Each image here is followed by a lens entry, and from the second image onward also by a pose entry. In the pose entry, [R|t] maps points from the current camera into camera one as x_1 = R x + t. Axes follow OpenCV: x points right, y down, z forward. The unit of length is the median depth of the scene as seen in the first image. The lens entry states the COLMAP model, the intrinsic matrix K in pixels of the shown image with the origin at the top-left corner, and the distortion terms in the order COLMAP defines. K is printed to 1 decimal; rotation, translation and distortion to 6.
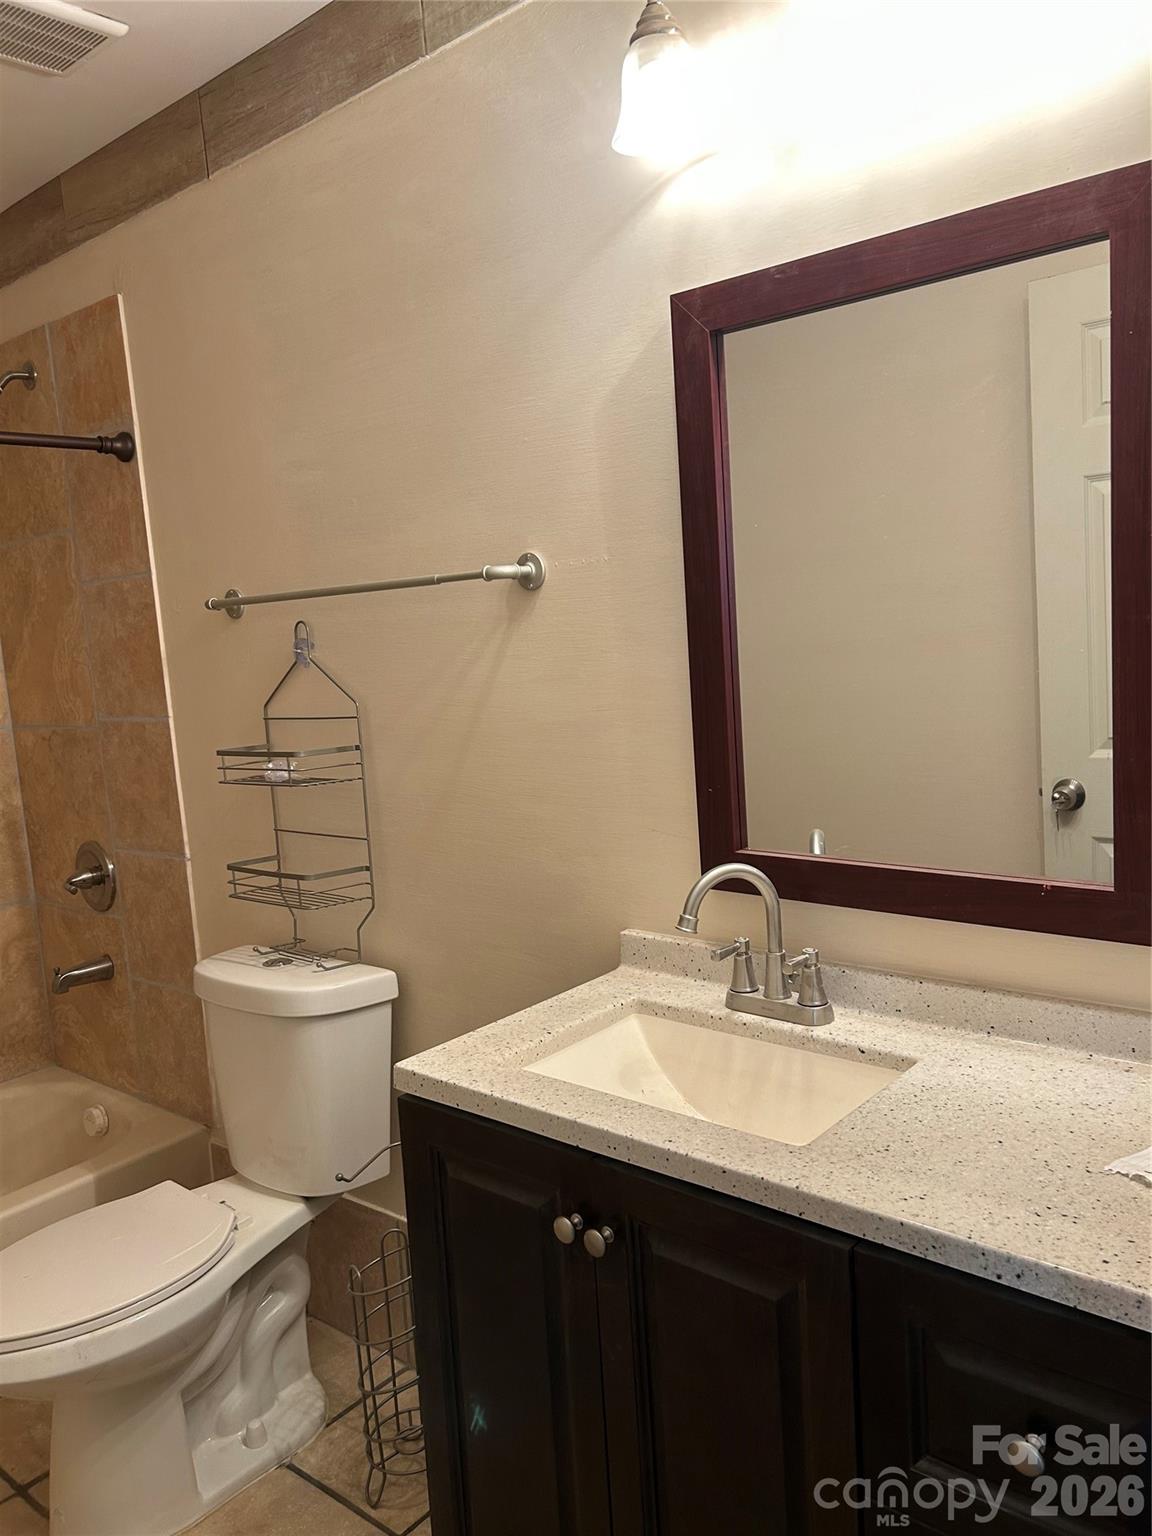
lens RADIAL K [[1152.2, 0, 553.9], [0, 1152.2, 767.1], [0, 0, 1]] dist [0.066306, -0.076385]
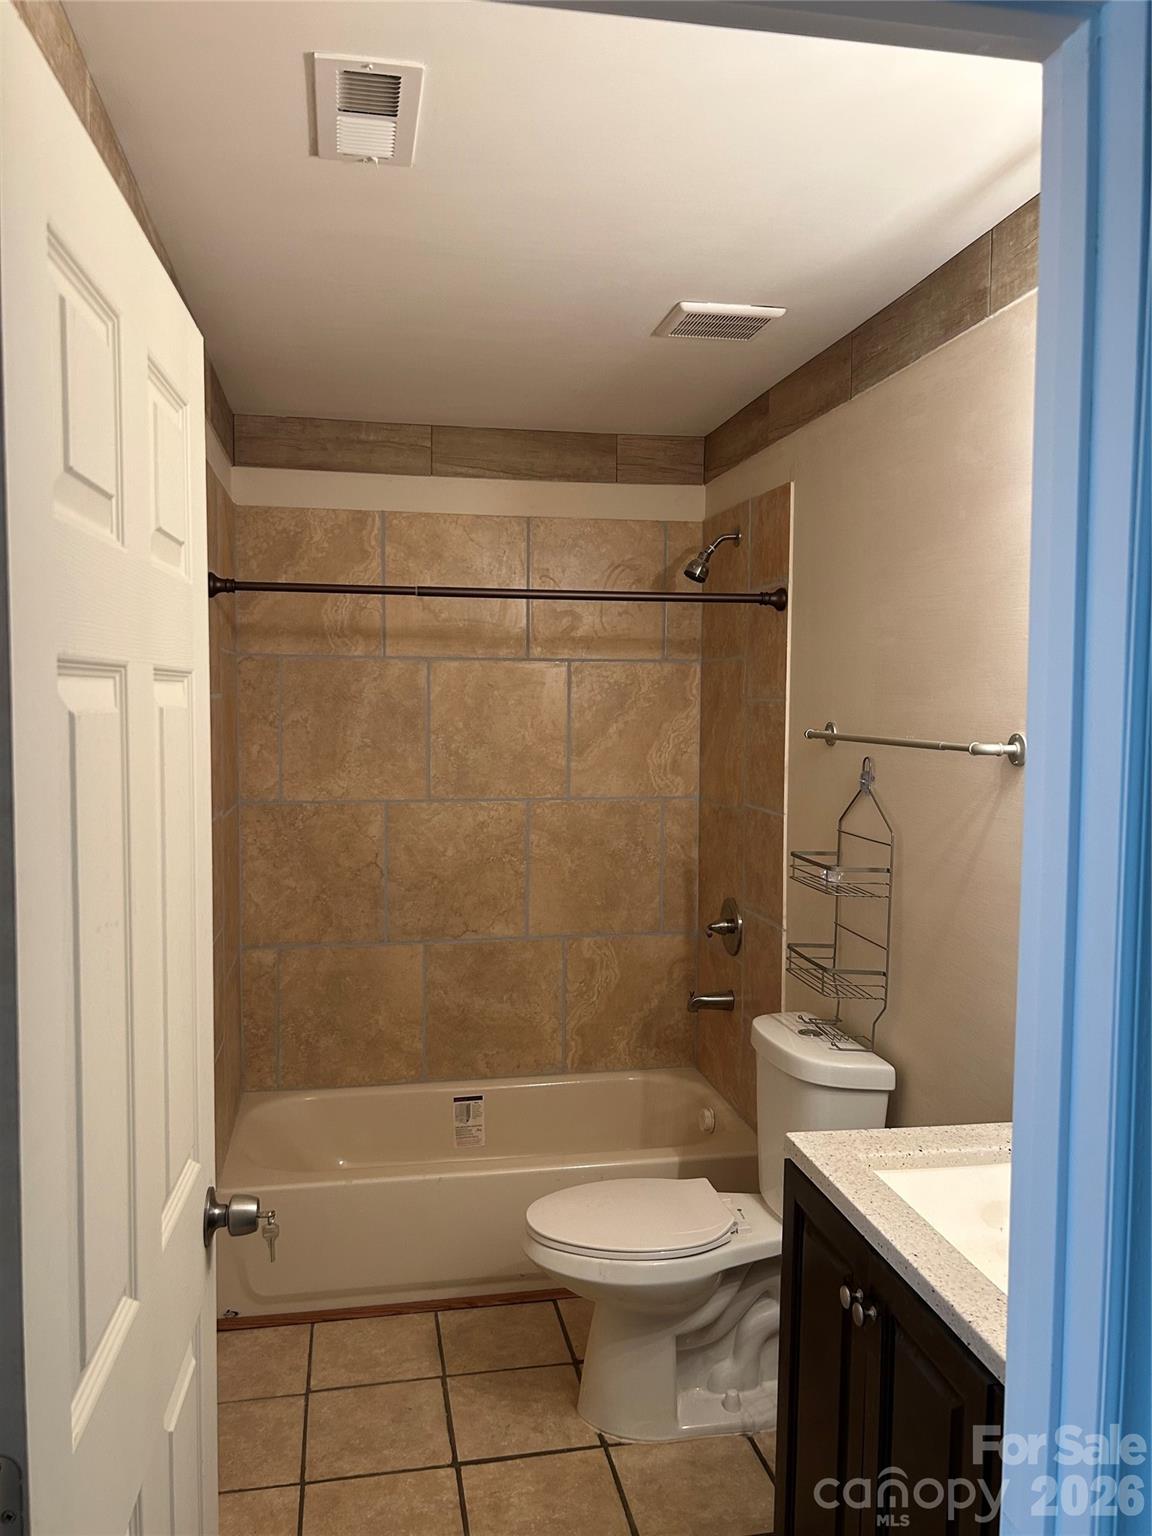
lens RADIAL K [[1152.2, 0, 553.9], [0, 1152.2, 767.1], [0, 0, 1]] dist [0.066306, -0.076385]
pose [[0.773728, 0.118231, -0.622388, 0.279074], [-0.141032, 0.989923, 0.012724, -0.085297], [0.617621, 0.077931, 0.782606, -0.140723]]
